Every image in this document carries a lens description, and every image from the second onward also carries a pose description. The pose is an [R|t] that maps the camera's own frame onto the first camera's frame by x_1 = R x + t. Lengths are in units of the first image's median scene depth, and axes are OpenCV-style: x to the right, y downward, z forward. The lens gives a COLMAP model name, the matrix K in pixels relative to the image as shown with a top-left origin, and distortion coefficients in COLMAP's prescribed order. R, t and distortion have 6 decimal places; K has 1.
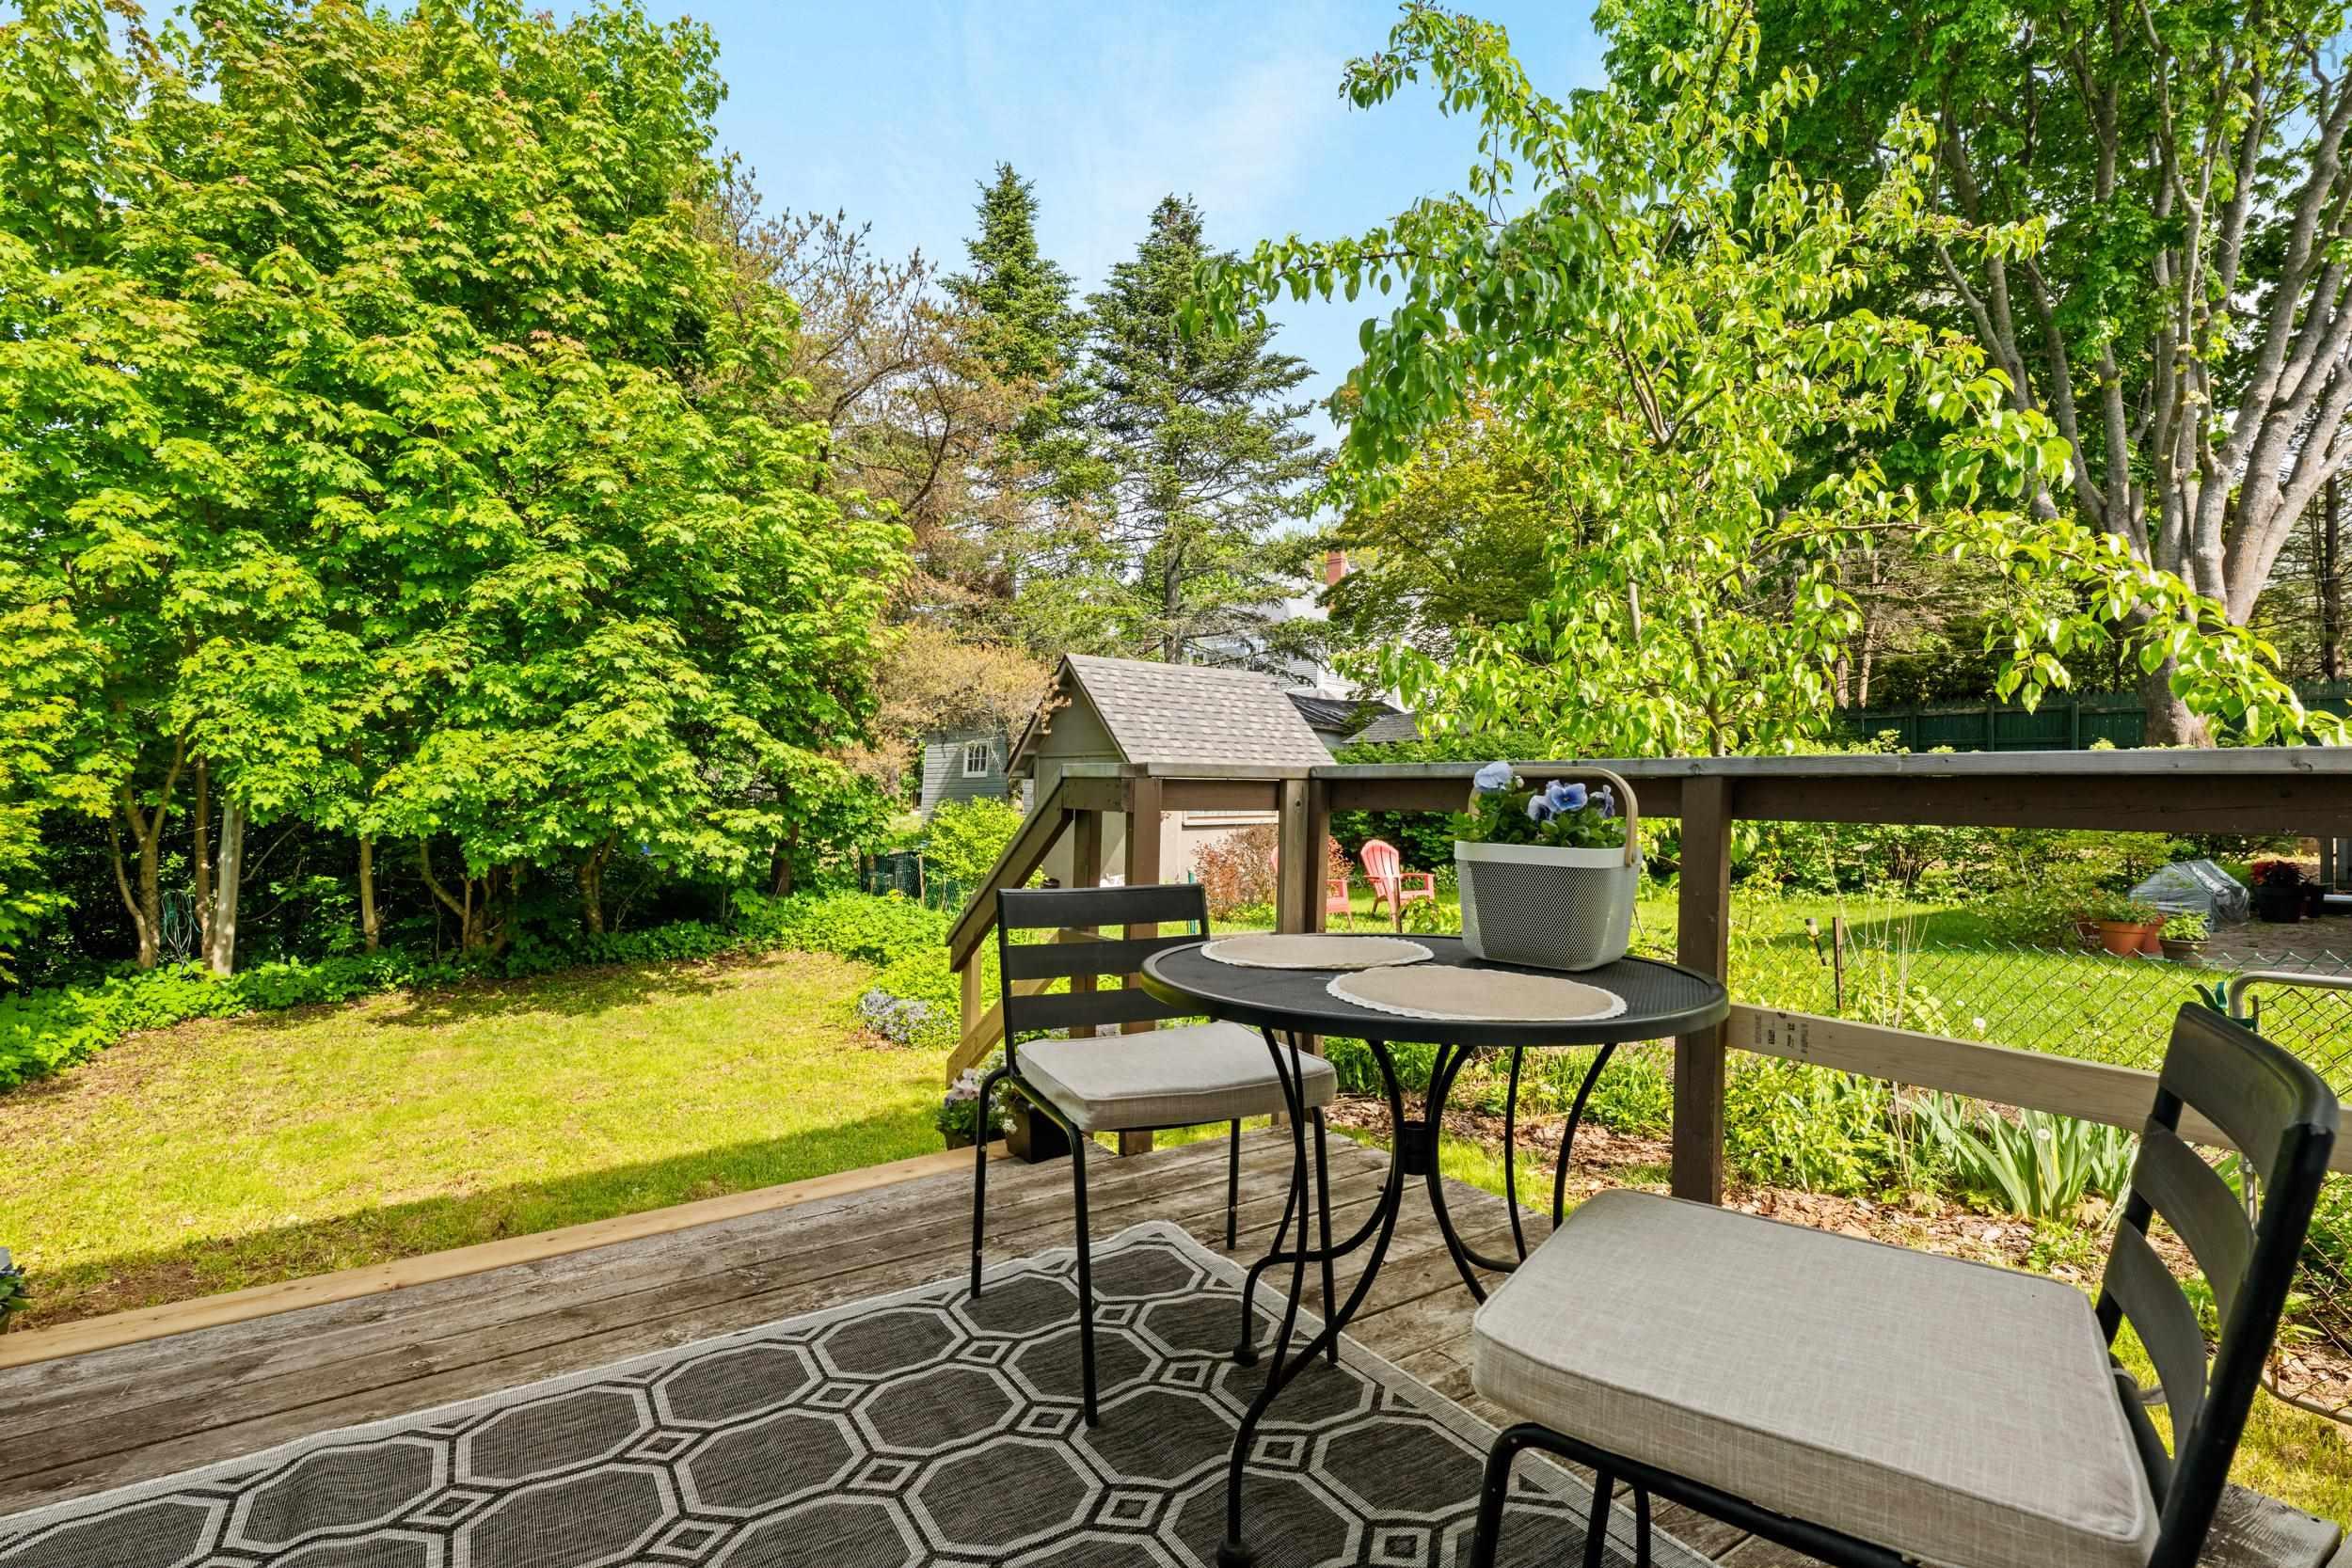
lens RADIAL K [[1080.3, 0, 1177.4], [0, 1080.3, 772.3], [0, 0, 1]] dist [-0.000211, 0.000194]
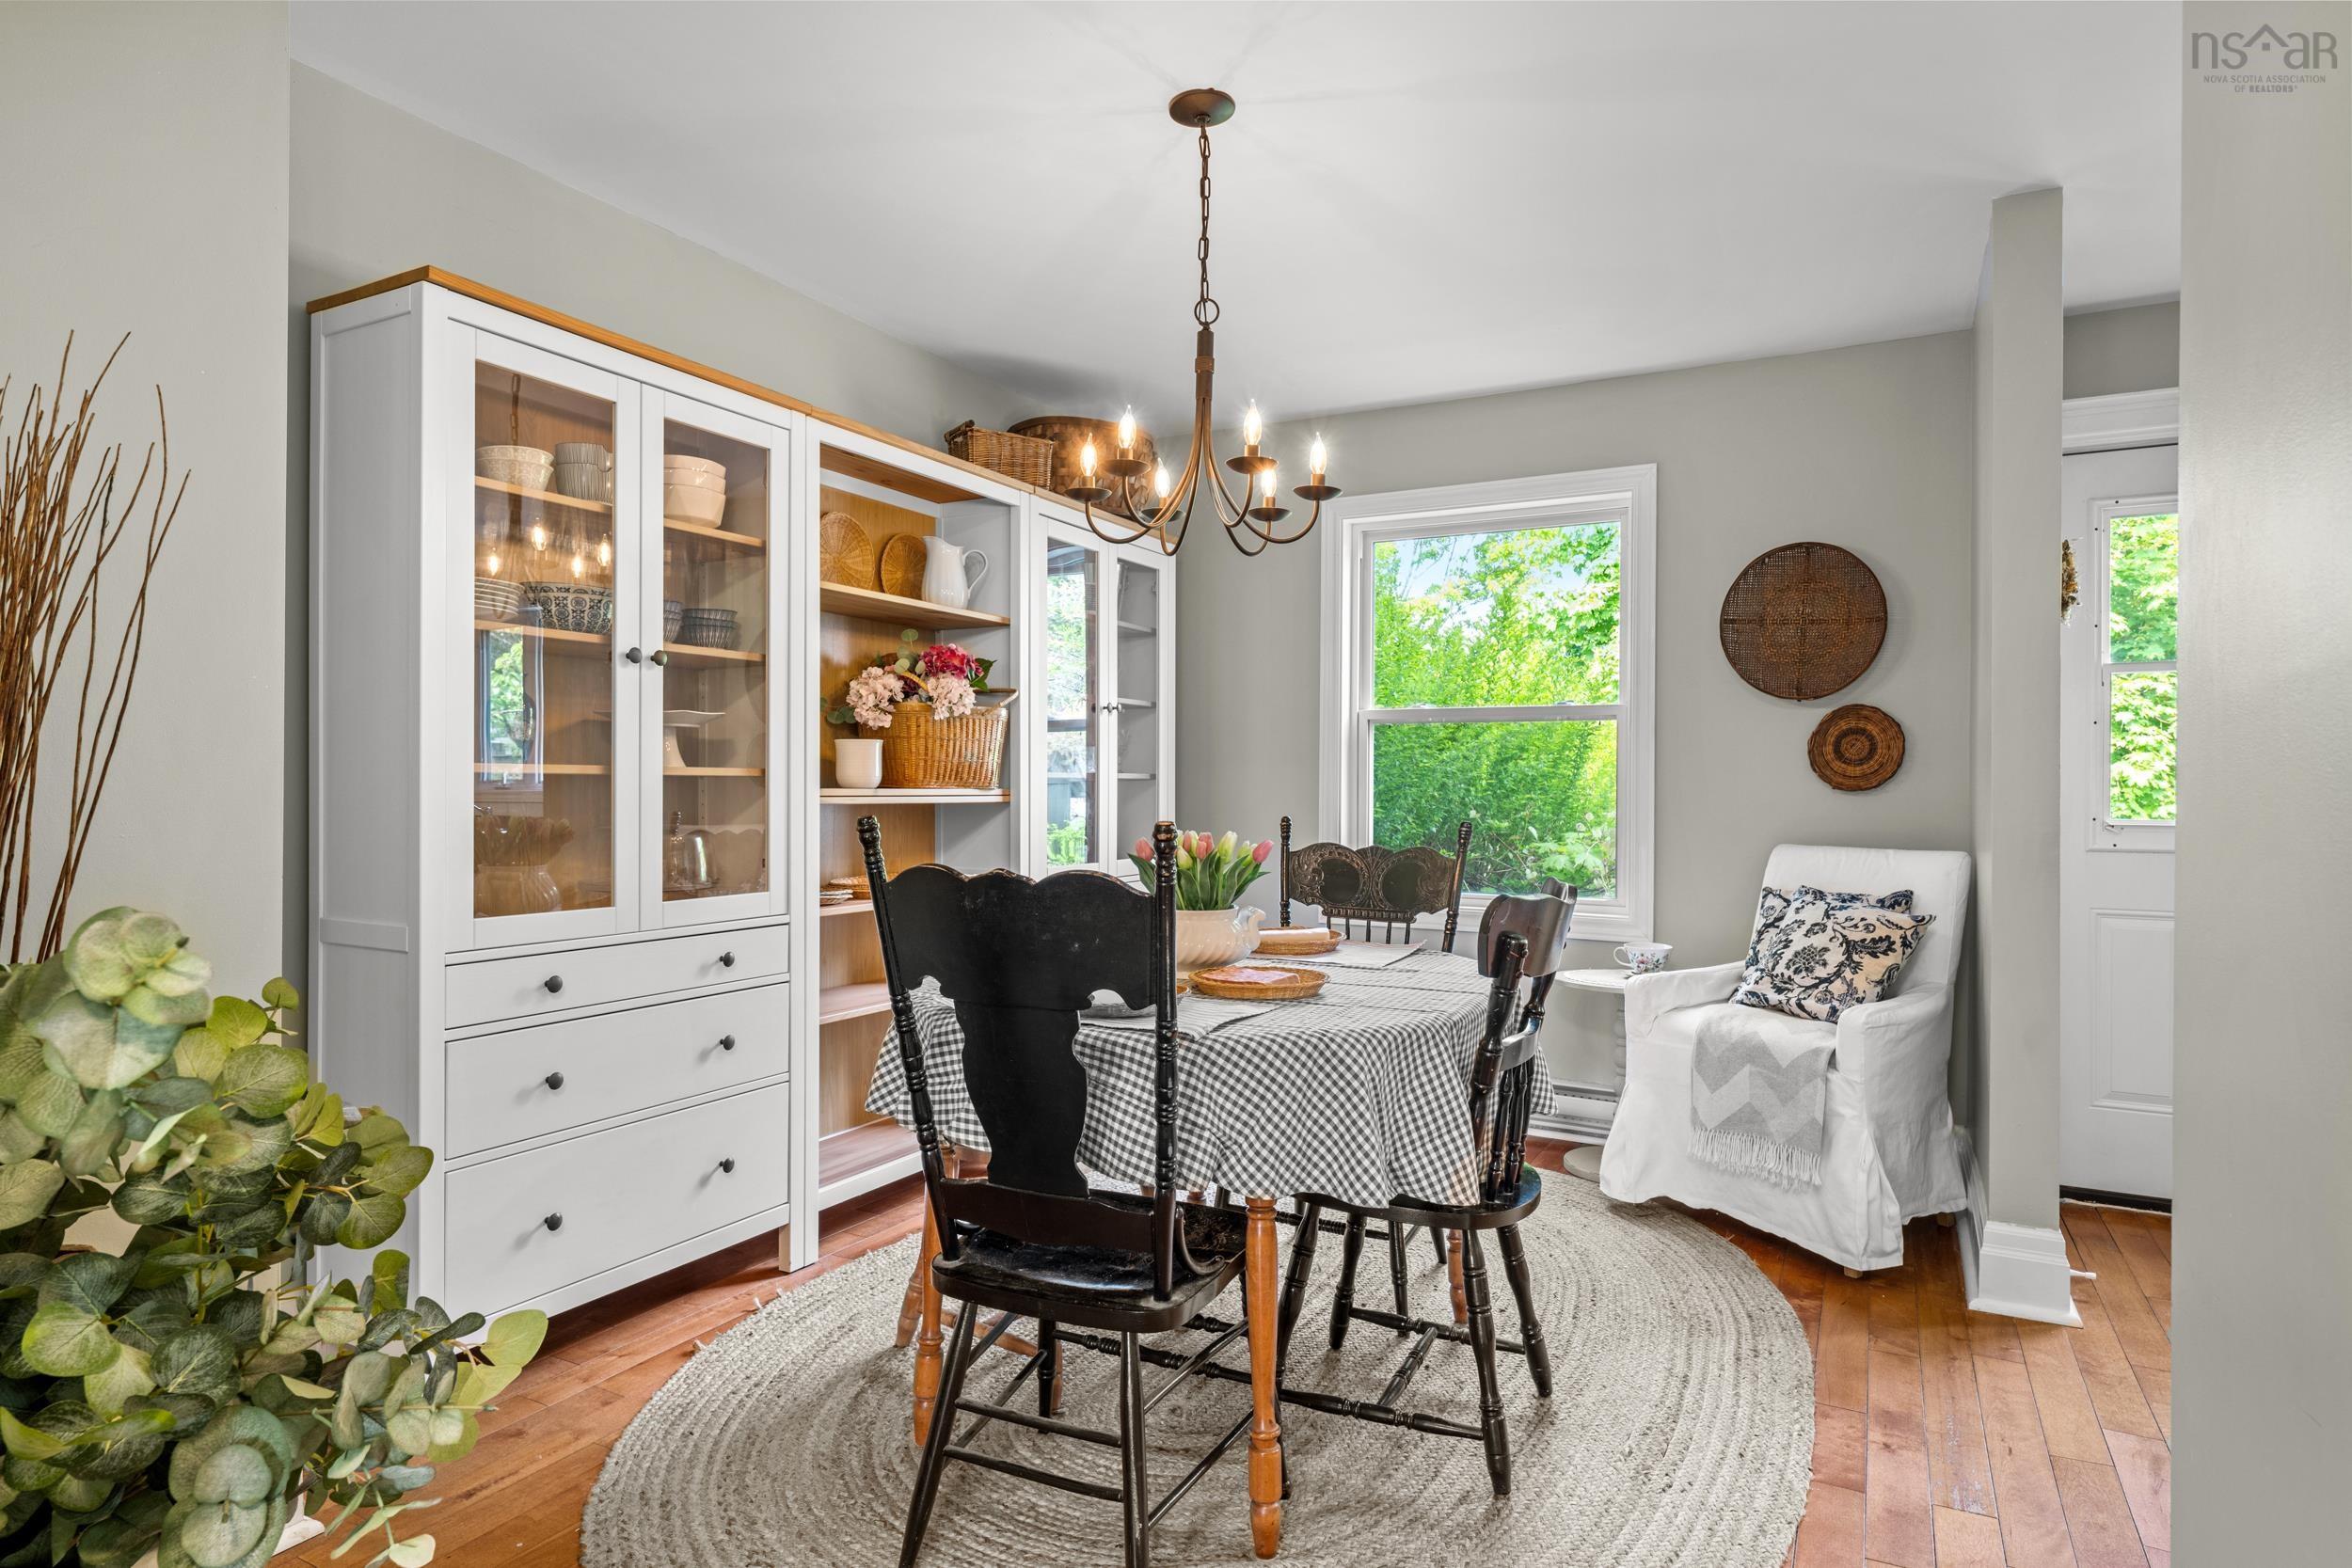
lens RADIAL K [[1321.0, 0, 1171.9], [0, 1321.0, 784.4], [0, 0, 1]] dist [-0.007150, -0.000428]
pose [[0.478330, -0.016317, -0.878028, 0.203060], [0.004182, 0.999858, -0.016303, -0.014055], [0.878170, 0.004127, 0.478331, -0.500278]]
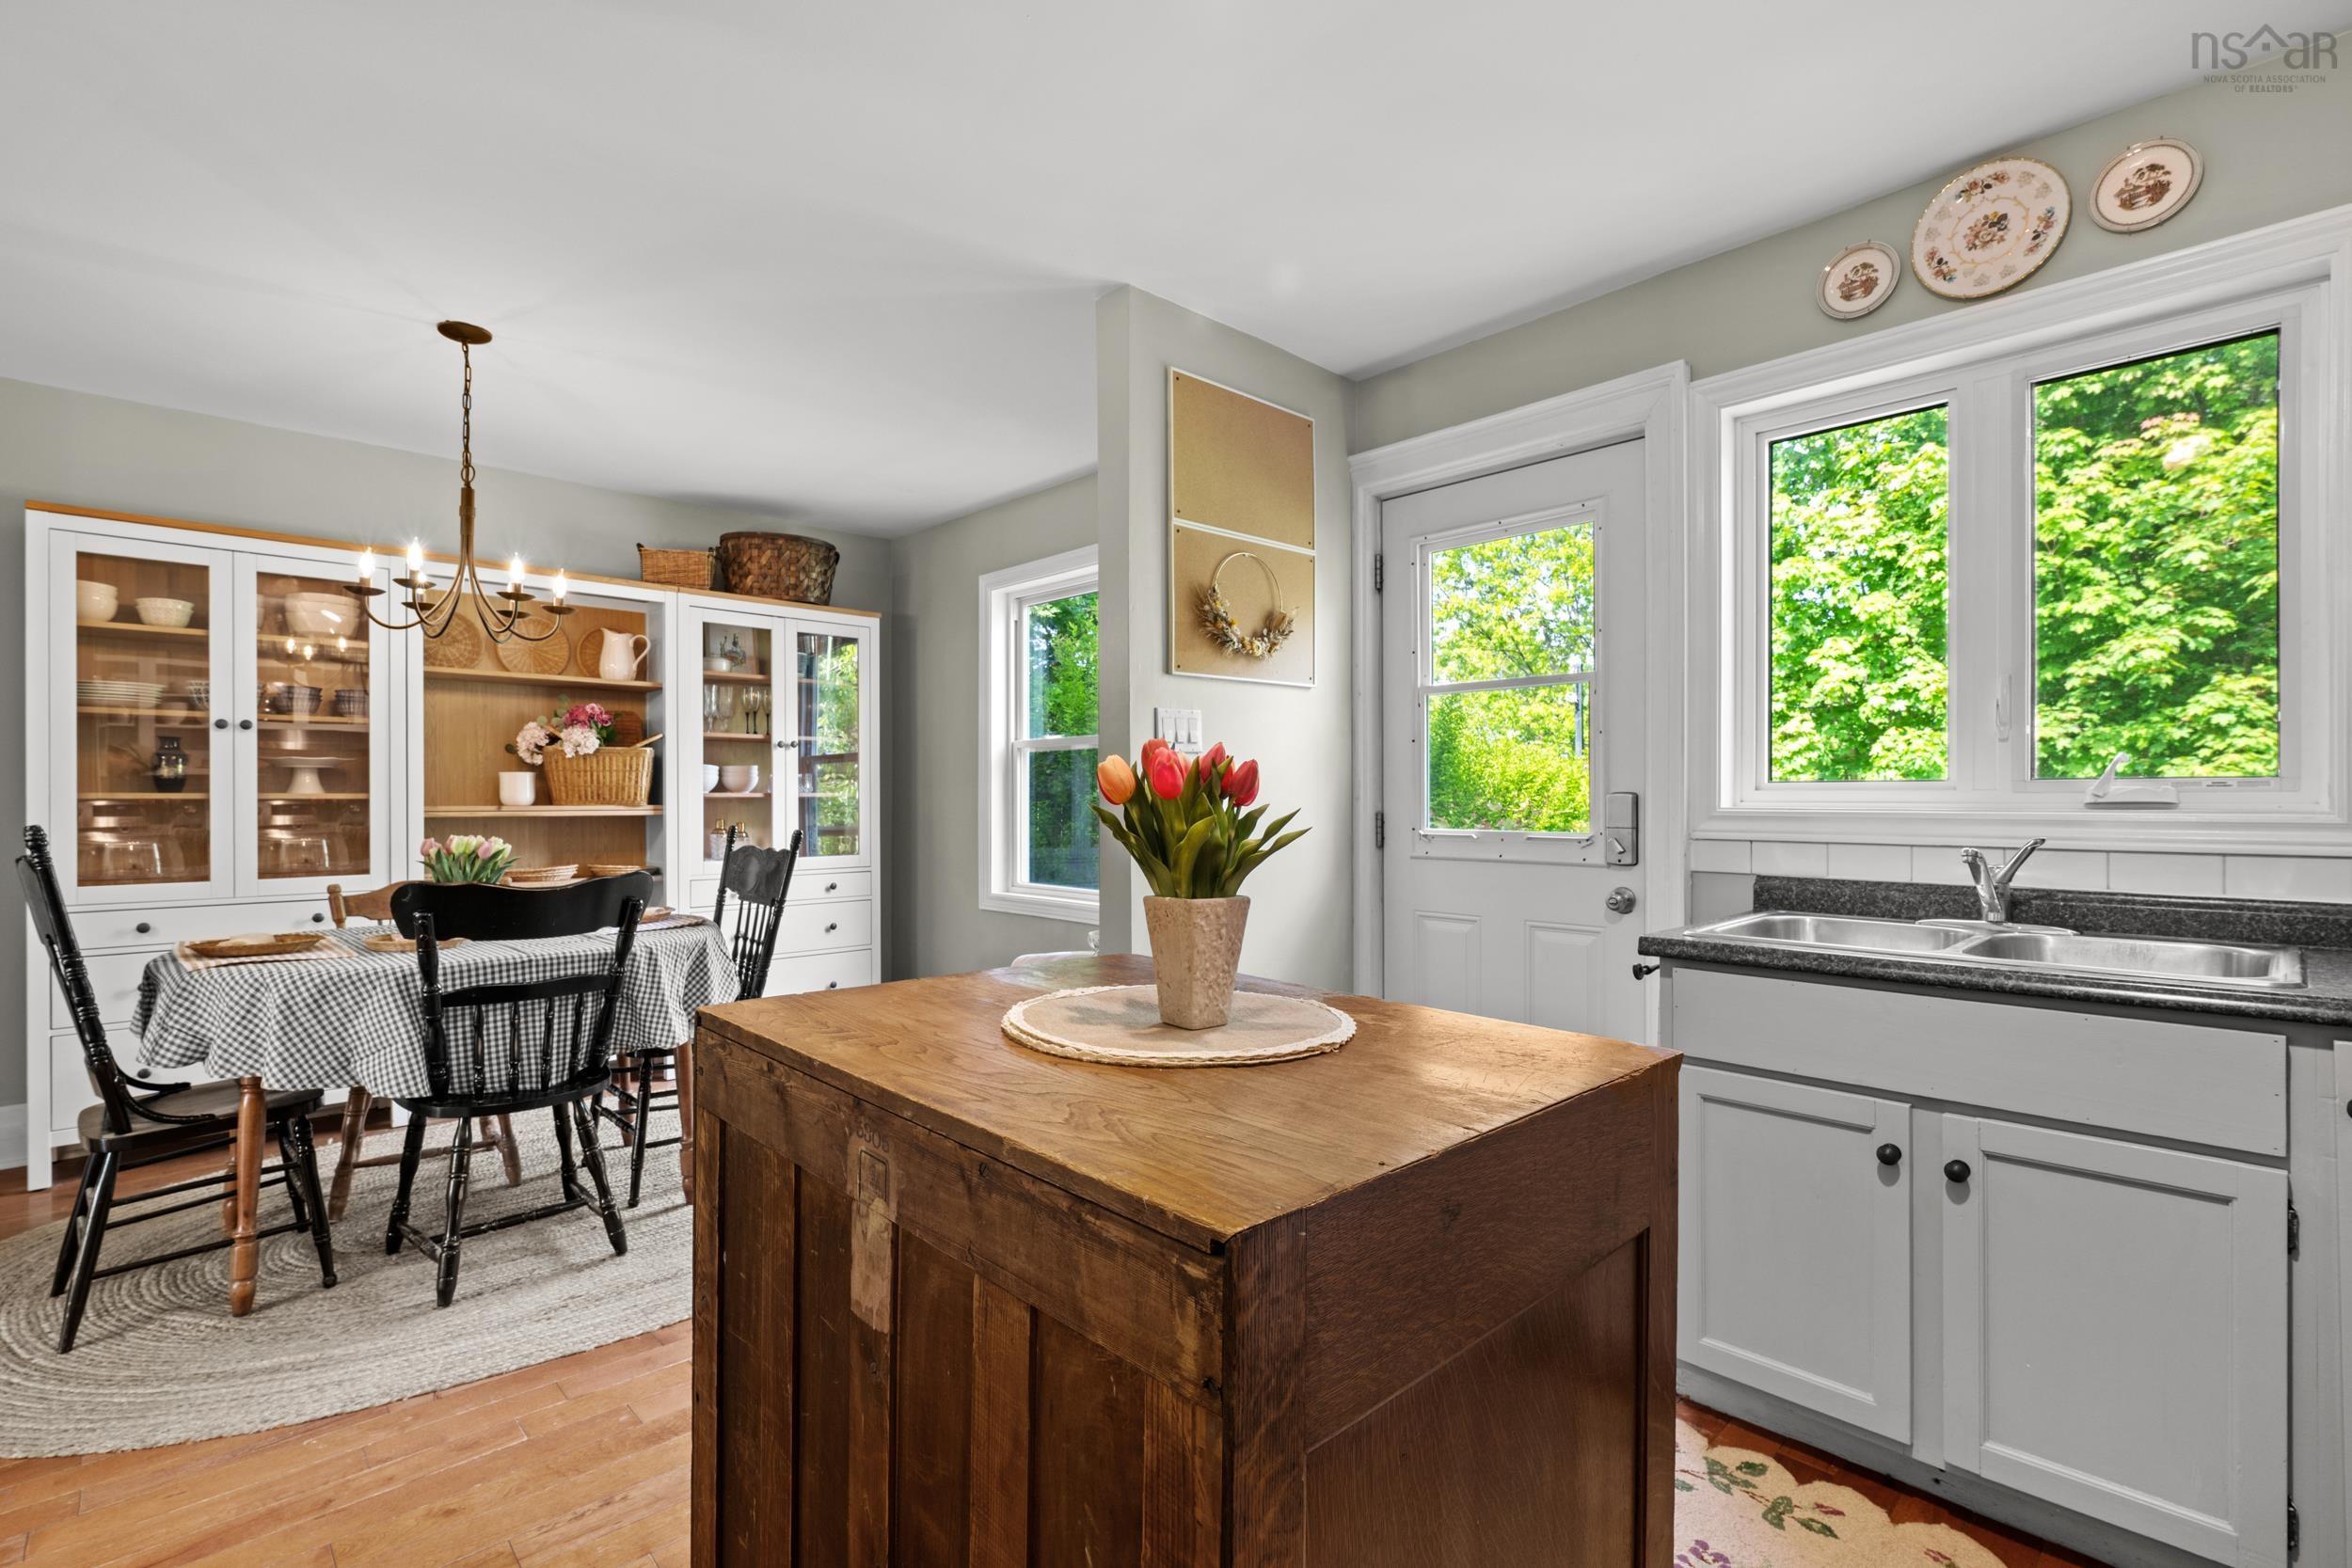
lens RADIAL K [[1080.3, 0, 1174.6], [0, 1080.3, 801.5], [0, 0, 1]] dist [-0.000211, 0.000194]
pose [[0.188222, -0.014179, -0.982024, 0.329221], [0.006700, 0.999891, -0.013153, -0.013178], [0.982104, -0.004104, 0.188296, -0.202059]]
